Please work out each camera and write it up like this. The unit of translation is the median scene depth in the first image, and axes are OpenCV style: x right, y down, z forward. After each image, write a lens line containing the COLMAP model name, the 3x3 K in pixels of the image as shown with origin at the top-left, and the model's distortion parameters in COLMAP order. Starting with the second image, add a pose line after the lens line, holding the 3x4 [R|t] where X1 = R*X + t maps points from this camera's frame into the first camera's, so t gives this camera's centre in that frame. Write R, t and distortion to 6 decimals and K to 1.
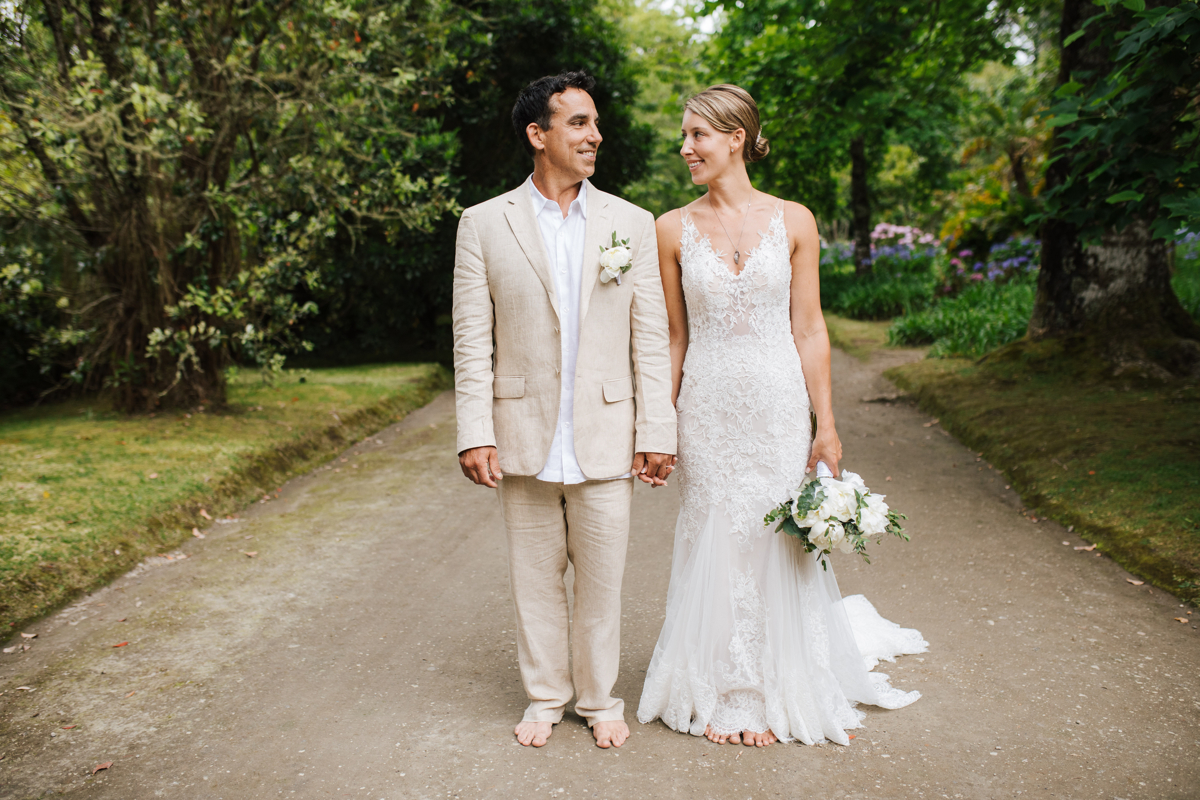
lens RADIAL K [[1259.1, 0, 619.5], [0, 1259.1, 401.4], [0, 0, 1]] dist [-0.075671, 0.141675]
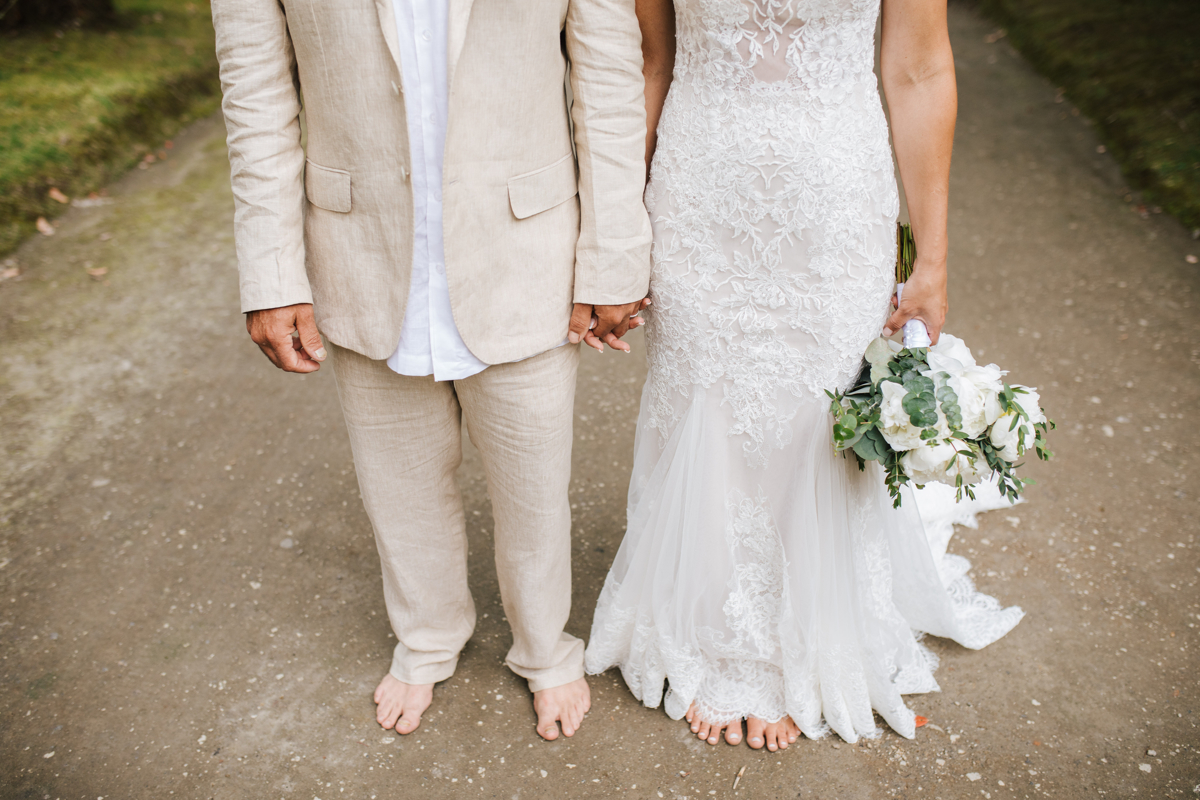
lens RADIAL K [[1259.1, 0, 619.5], [0, 1259.1, 401.4], [0, 0, 1]] dist [-0.075671, 0.141675]
pose [[0.999974, 0.001654, -0.006954, 0.031059], [0.000834, 0.939209, 0.343346, -0.083461], [0.007099, -0.343343, 0.939183, 0.371960]]
